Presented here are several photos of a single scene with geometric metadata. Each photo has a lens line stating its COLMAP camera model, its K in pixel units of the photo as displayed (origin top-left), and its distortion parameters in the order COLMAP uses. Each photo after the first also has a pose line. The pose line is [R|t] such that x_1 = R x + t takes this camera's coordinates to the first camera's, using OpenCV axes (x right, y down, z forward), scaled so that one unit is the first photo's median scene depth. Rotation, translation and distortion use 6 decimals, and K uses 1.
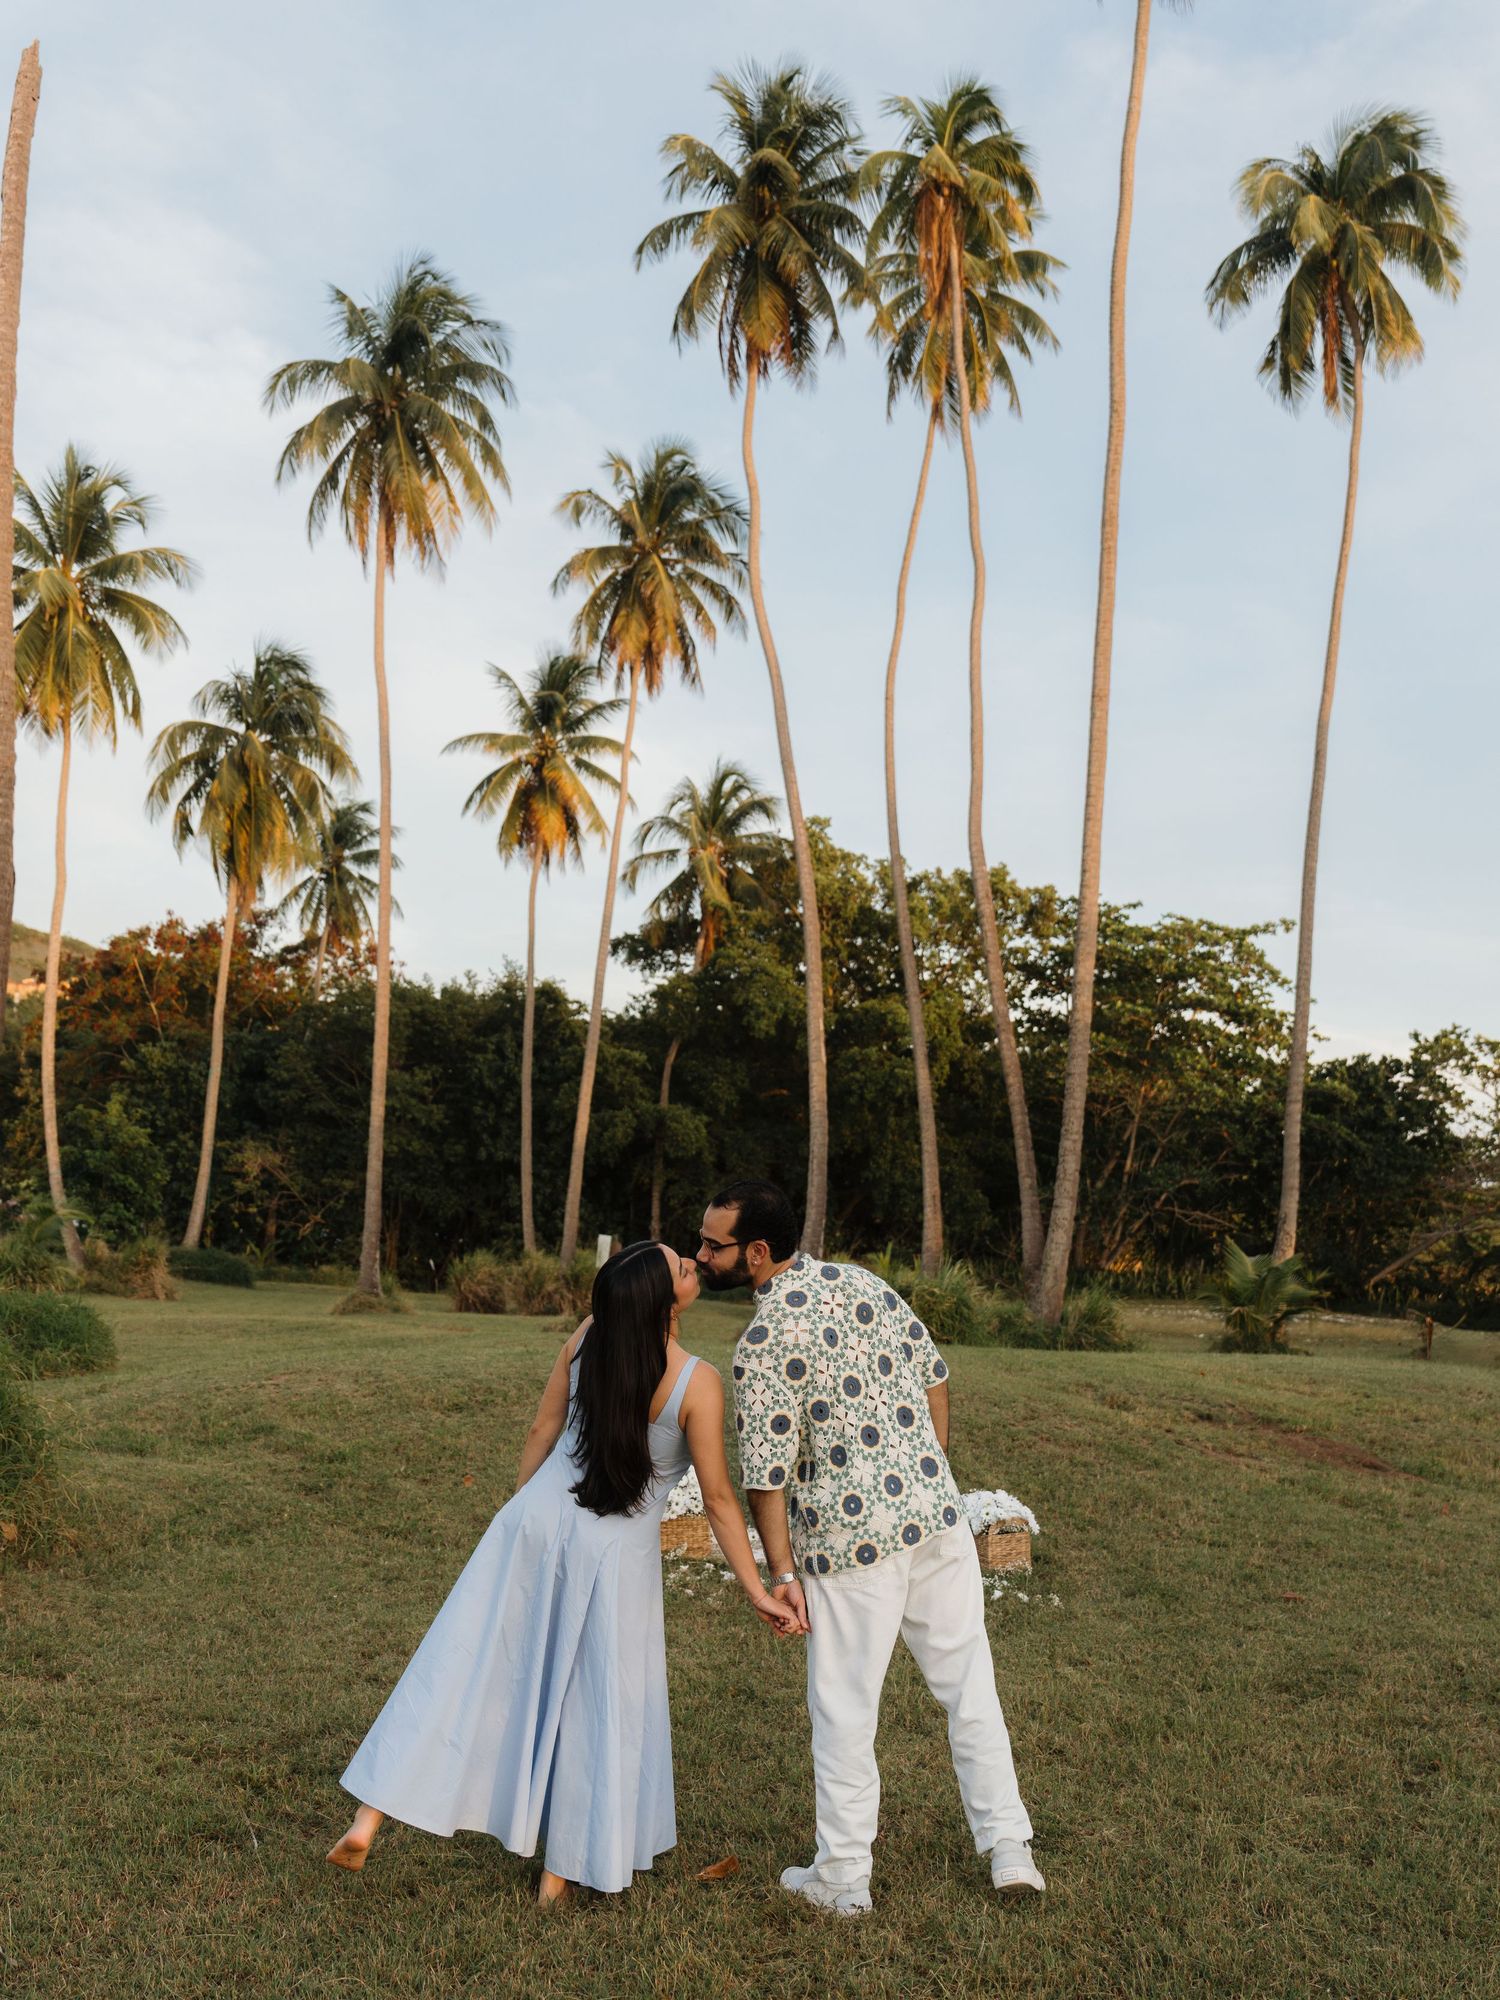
lens RADIAL K [[1296.7, 0, 806.2], [0, 1296.7, 1105.8], [0, 0, 1]] dist [-0.004303, -0.002344]
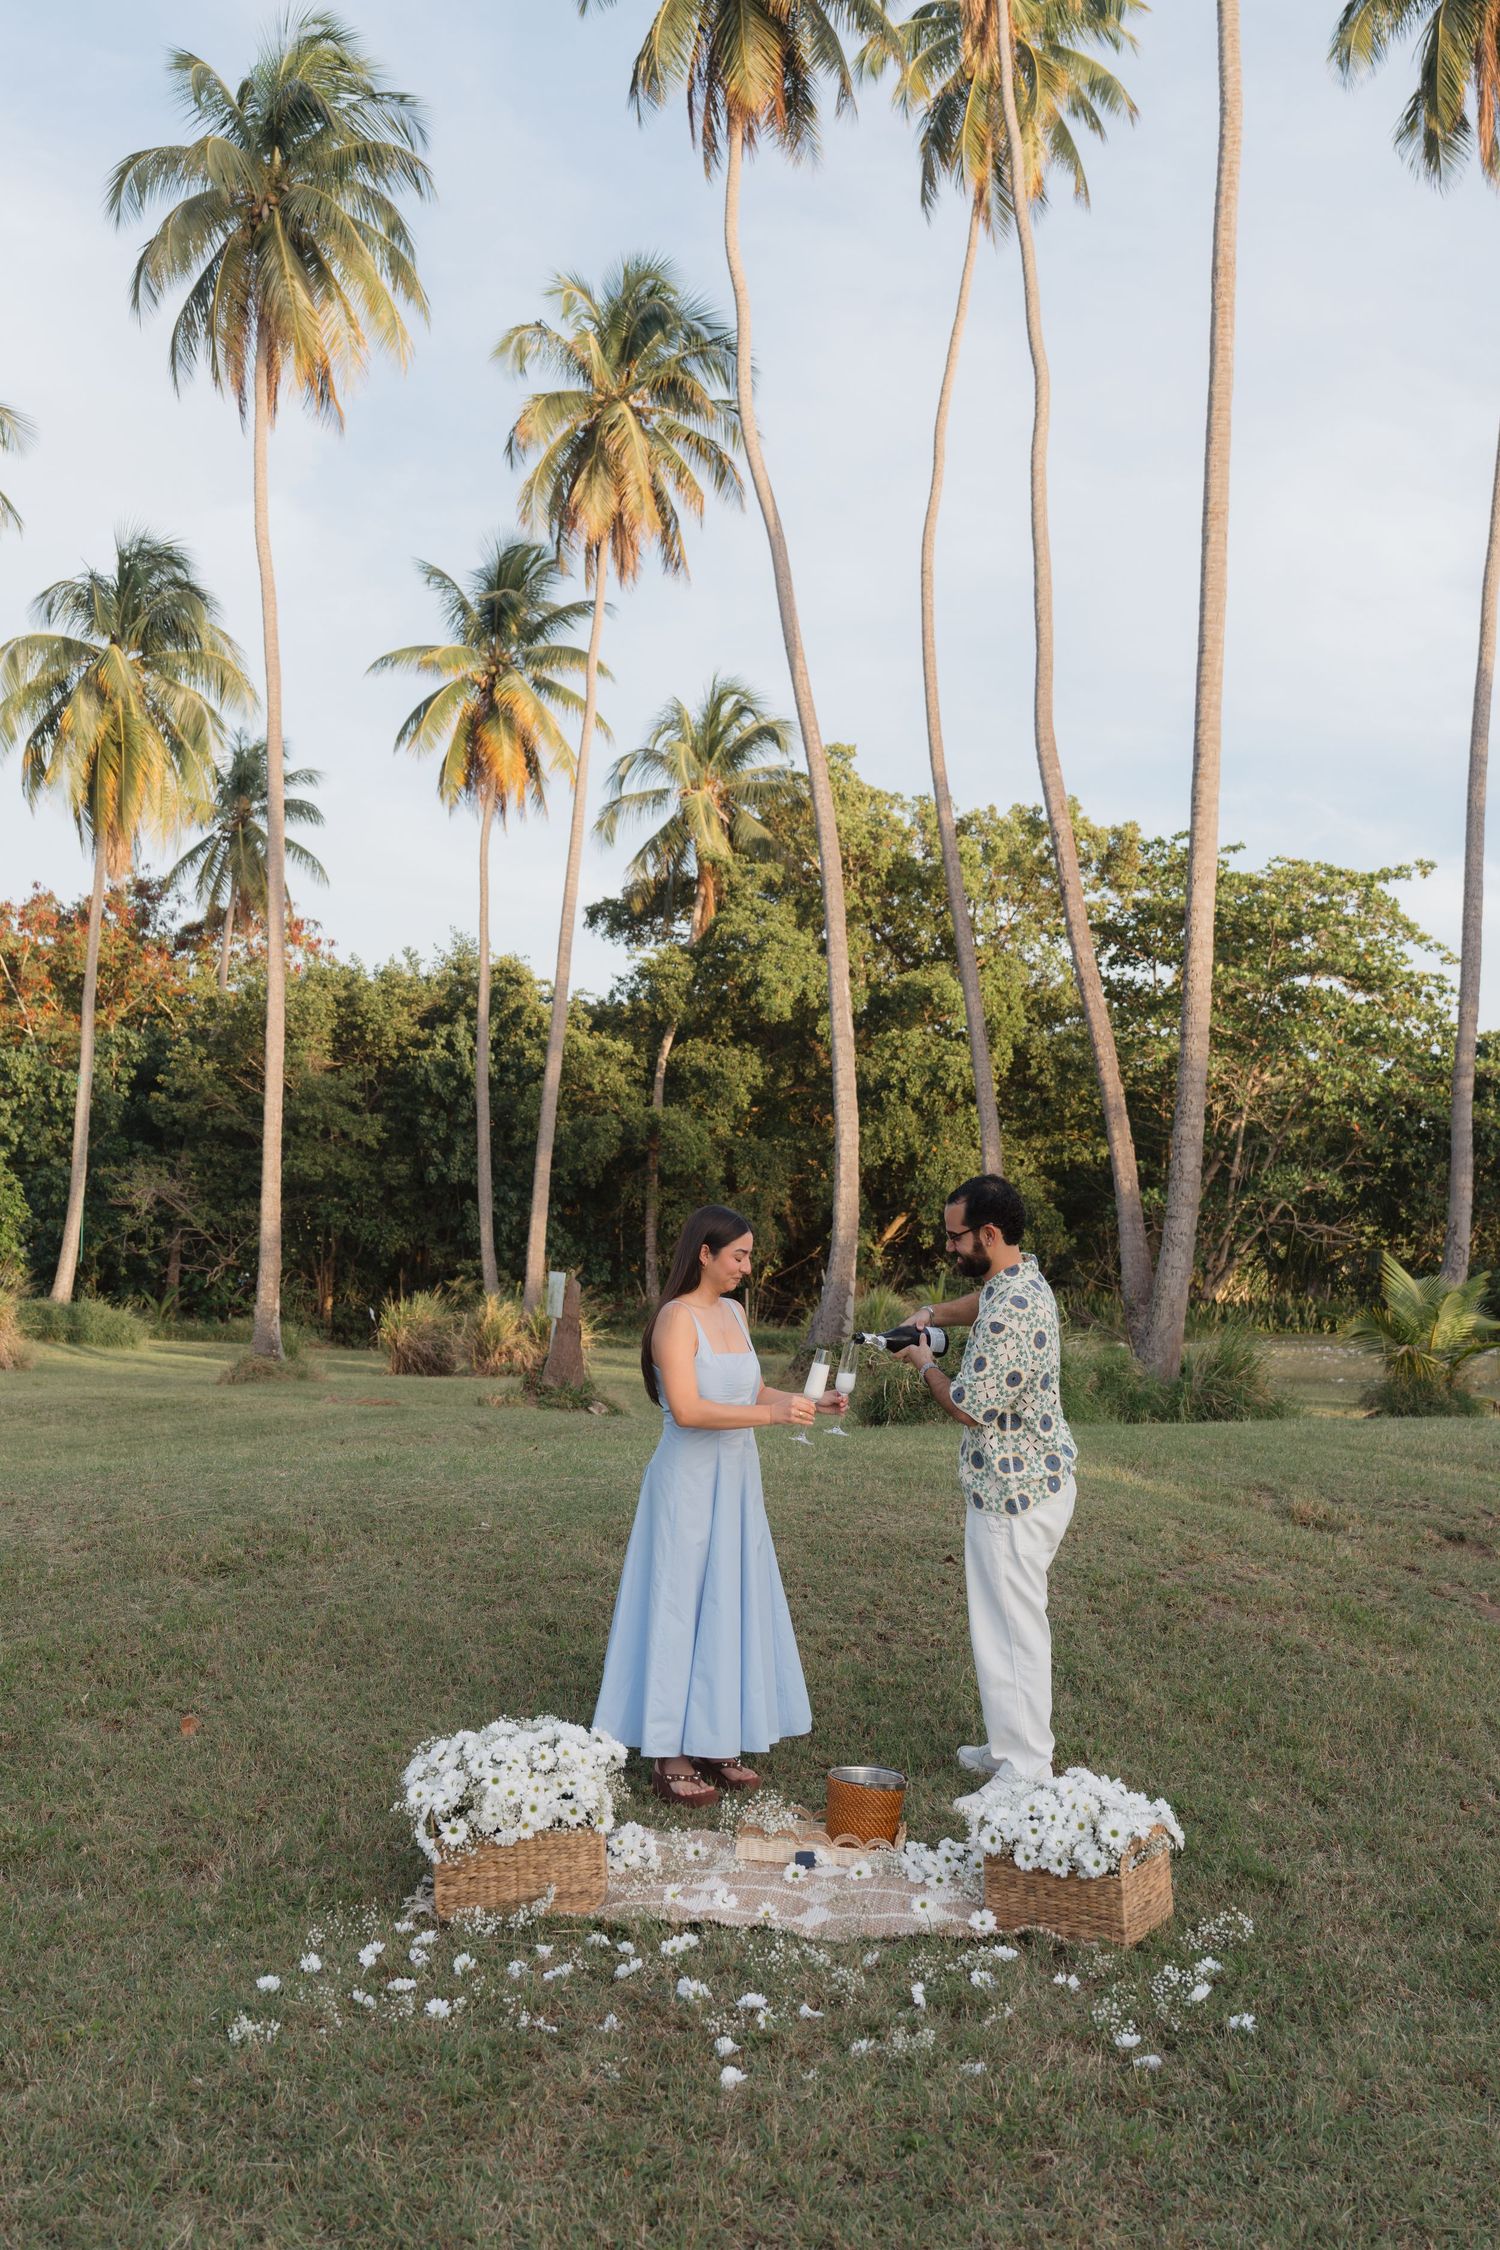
lens RADIAL K [[1858.6, 0, 853.1], [0, 1858.6, 1134.8], [0, 0, 1]] dist [-0.001576, -0.009700]
pose [[0.999584, -0.024172, 0.015710, -0.006610], [0.023699, 0.999280, 0.029630, -0.015244], [-0.016415, -0.029245, 0.999437, -0.149863]]
